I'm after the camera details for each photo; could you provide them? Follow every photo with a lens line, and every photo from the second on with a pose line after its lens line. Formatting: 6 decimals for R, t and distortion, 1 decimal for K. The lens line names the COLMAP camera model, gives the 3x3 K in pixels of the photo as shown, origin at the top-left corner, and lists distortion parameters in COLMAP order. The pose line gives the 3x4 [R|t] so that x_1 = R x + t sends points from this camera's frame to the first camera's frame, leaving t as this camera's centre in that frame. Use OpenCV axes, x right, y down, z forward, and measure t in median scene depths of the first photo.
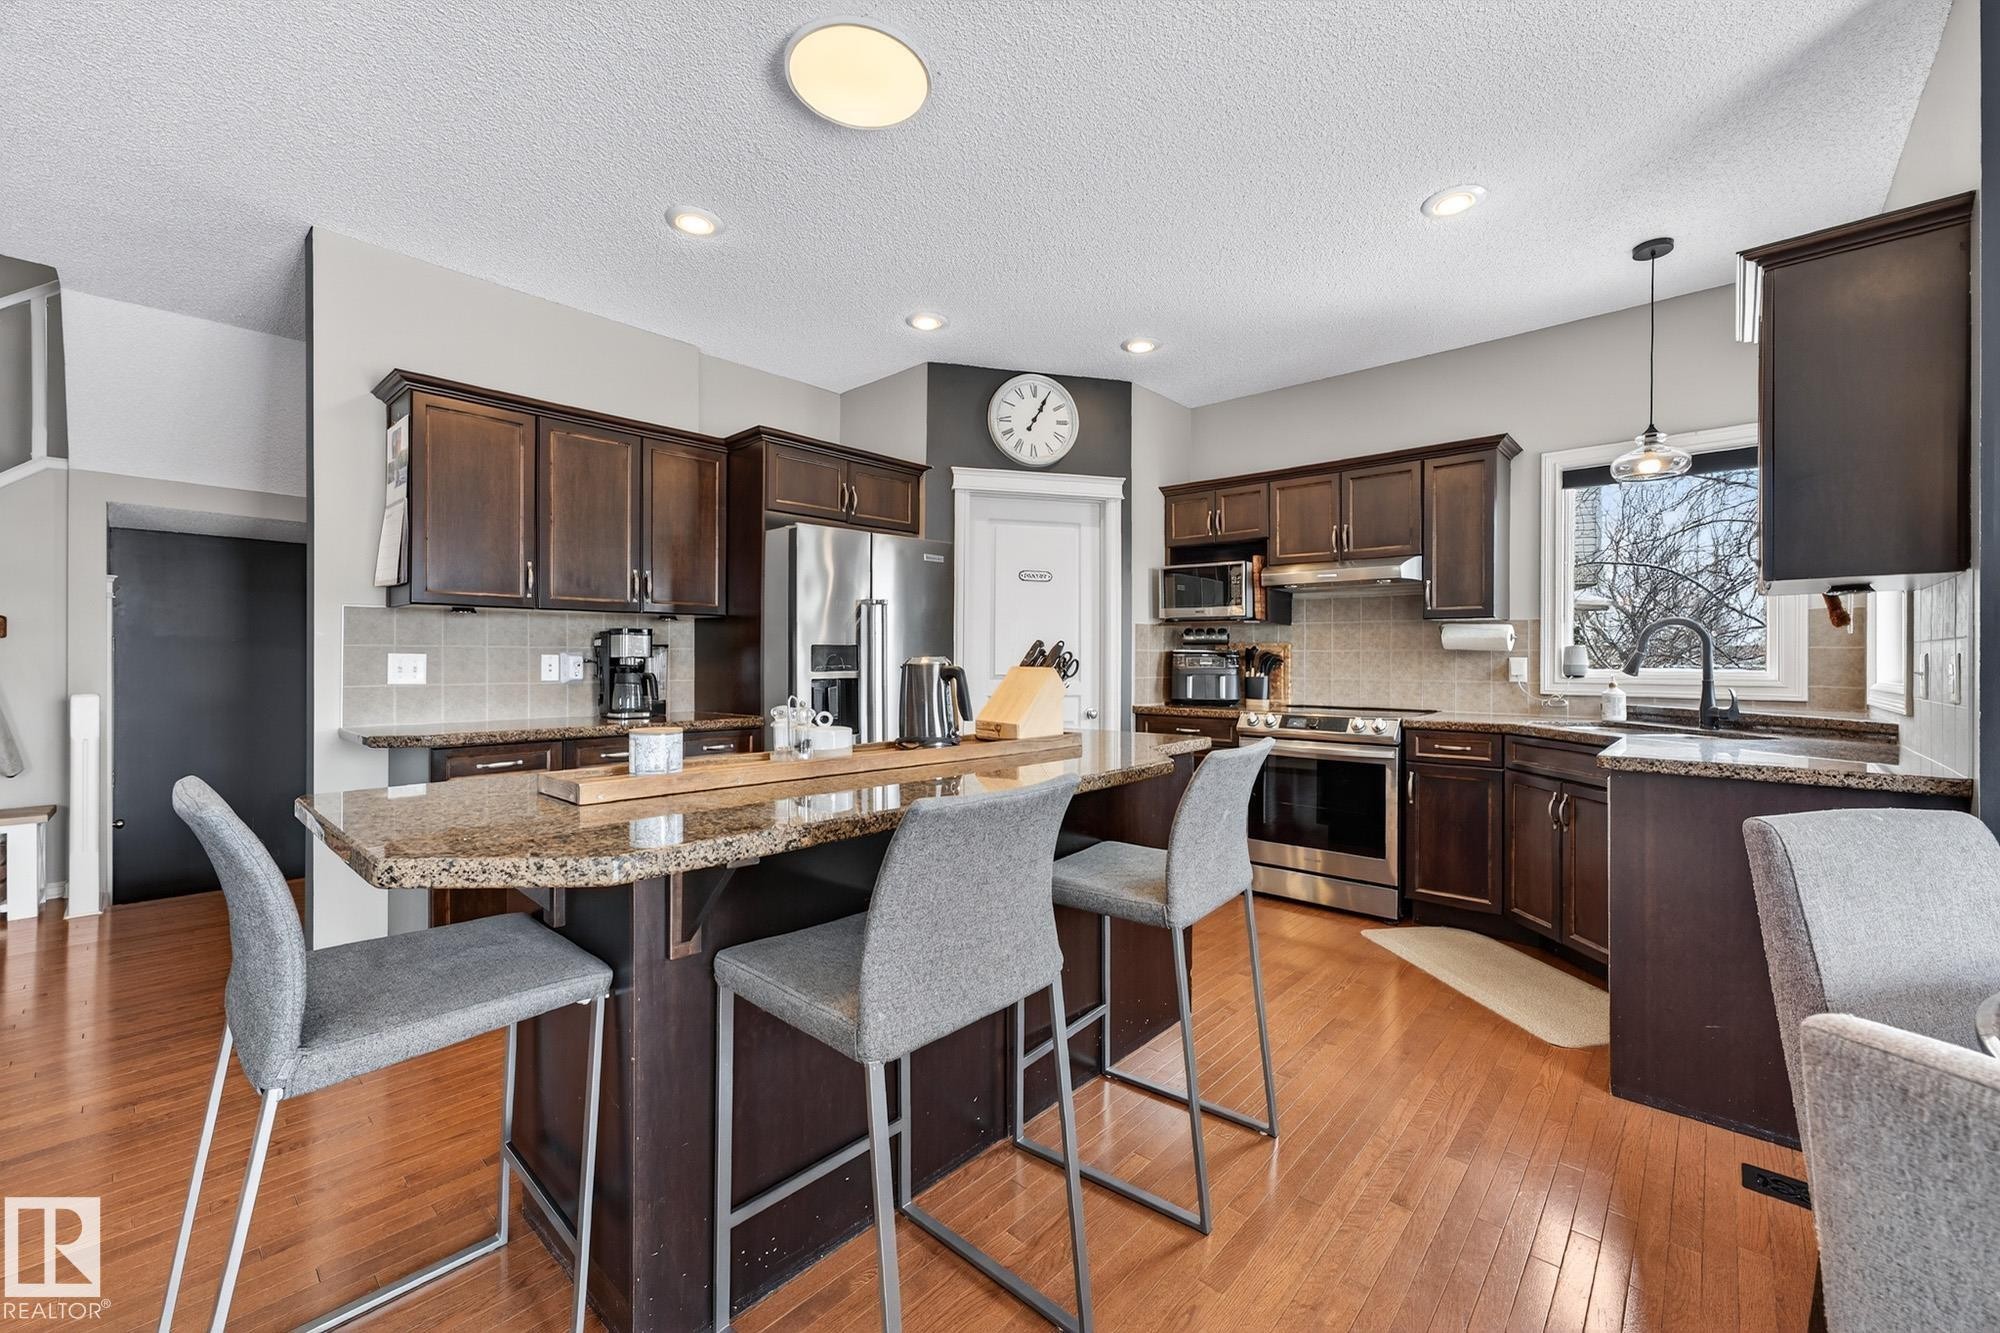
lens RADIAL K [[800.0, 0, 1006.3], [0, 800.0, 658.4], [0, 0, 1]] dist [-0.012171, 0.002848]
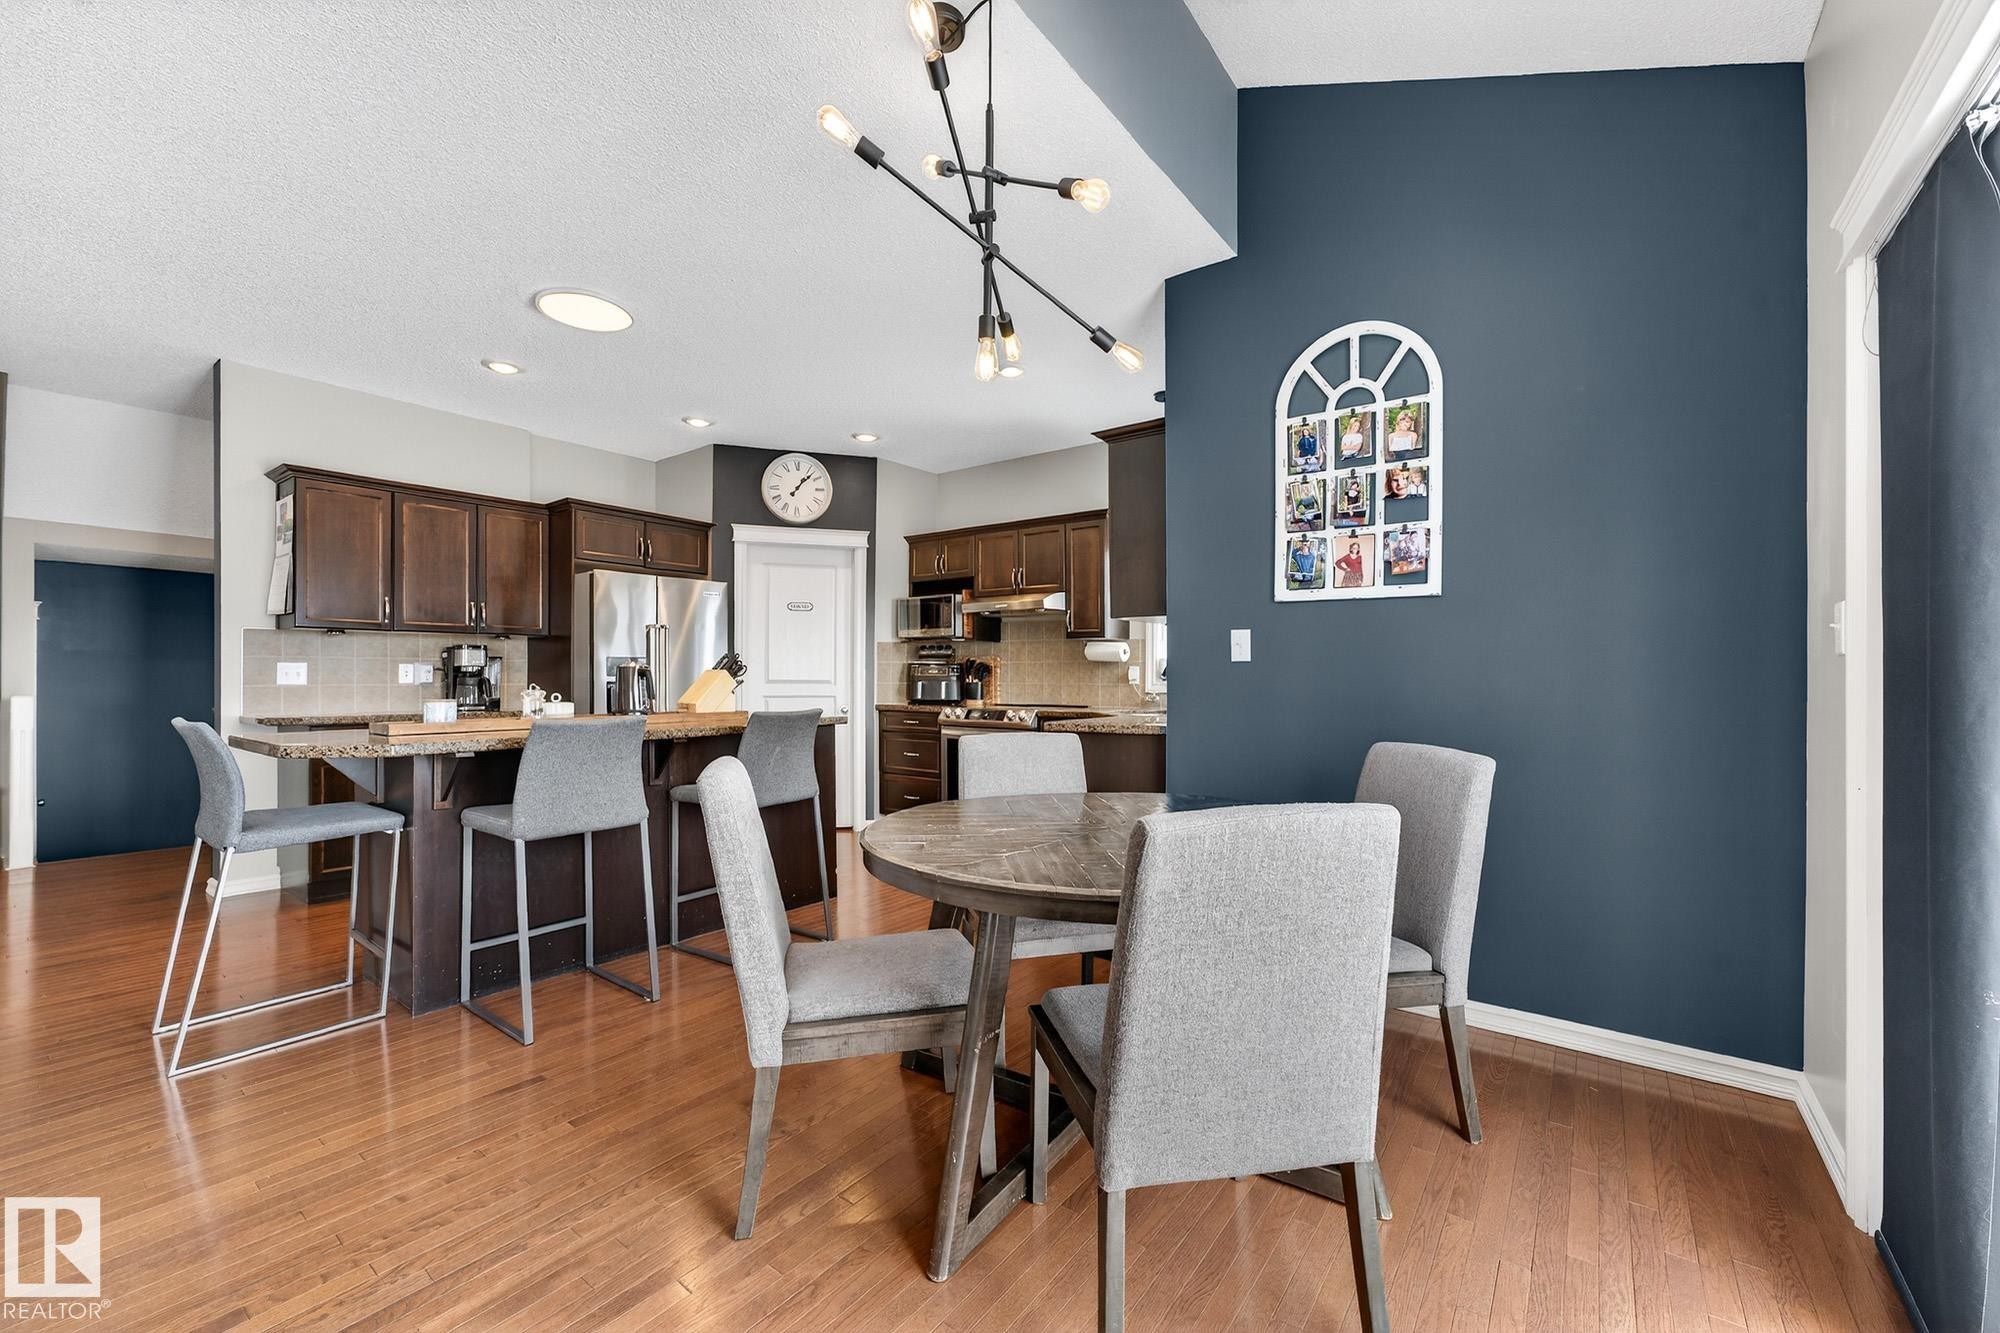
lens RADIAL K [[800.0, 0, 1004.8], [0, 800.0, 674.1], [0, 0, 1]] dist [-0.012171, 0.002848]
pose [[0.996172, -0.001243, 0.087411, 0.304332], [0.001477, 0.999995, -0.002620, 0.016366], [-0.087407, 0.002739, 0.996169, -0.408326]]
